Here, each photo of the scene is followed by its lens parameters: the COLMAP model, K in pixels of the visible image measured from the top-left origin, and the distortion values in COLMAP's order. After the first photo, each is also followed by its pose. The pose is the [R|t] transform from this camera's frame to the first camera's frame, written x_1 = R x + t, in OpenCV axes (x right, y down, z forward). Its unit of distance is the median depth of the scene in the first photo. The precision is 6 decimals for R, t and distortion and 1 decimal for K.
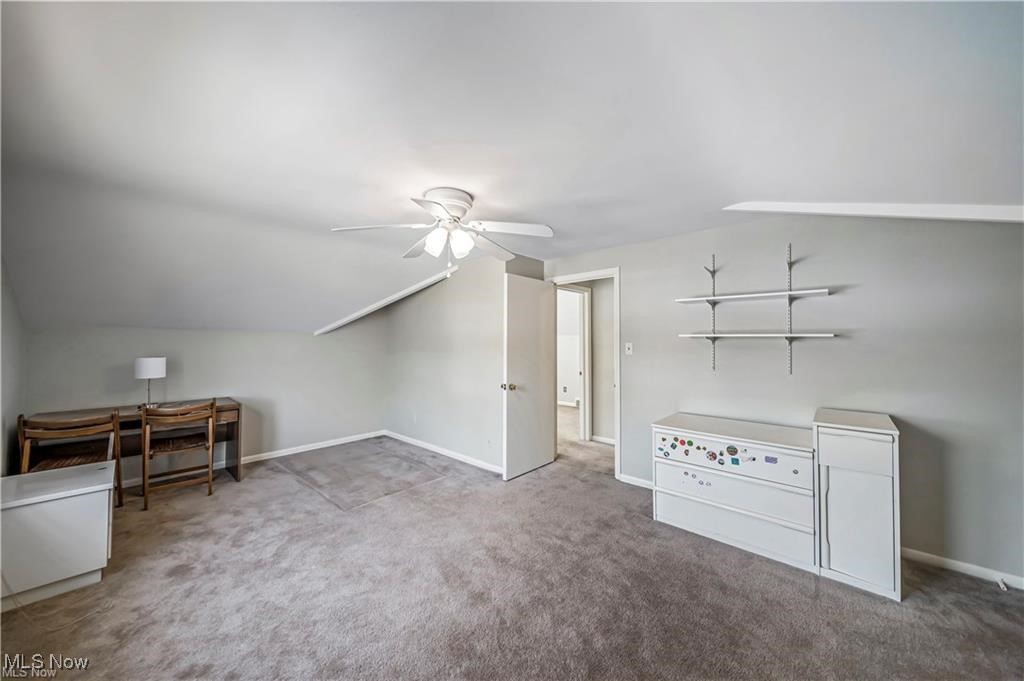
lens RADIAL K [[356.0, 0, 513.5], [0, 356.0, 339.9], [0, 0, 1]] dist [-0.003084, -0.000604]
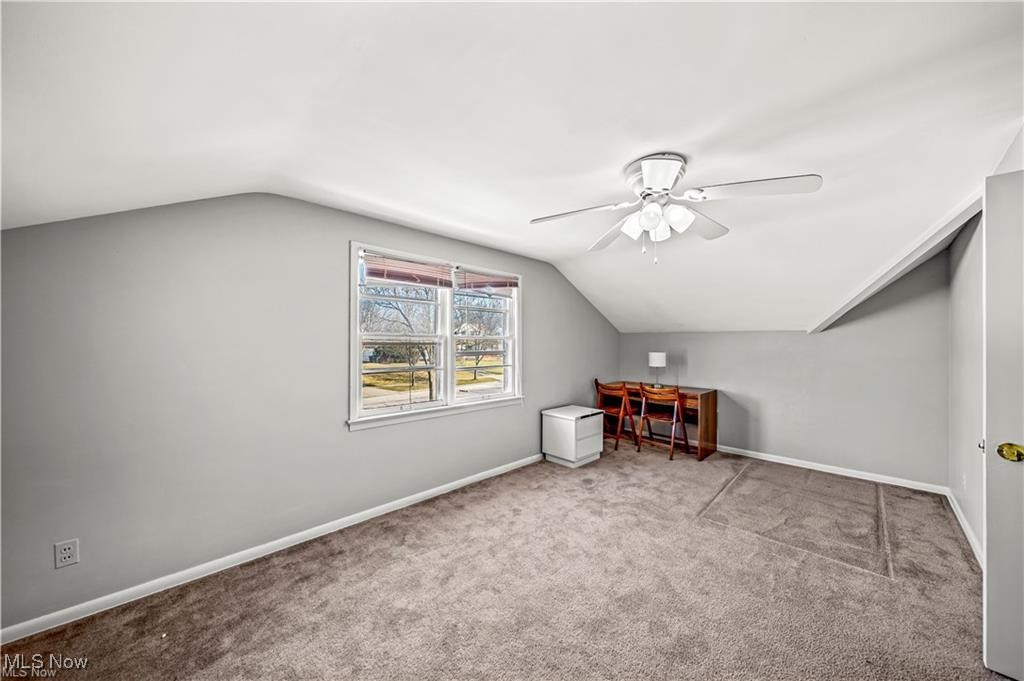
lens RADIAL K [[356.0, 0, 511.0], [0, 356.0, 341.0], [0, 0, 1]] dist [-0.003084, -0.000604]
pose [[-0.067951, -0.003070, -0.997684, 0.542934], [0.005102, 0.999981, -0.003425, 0.006243], [0.997676, -0.005323, -0.067934, 0.578459]]
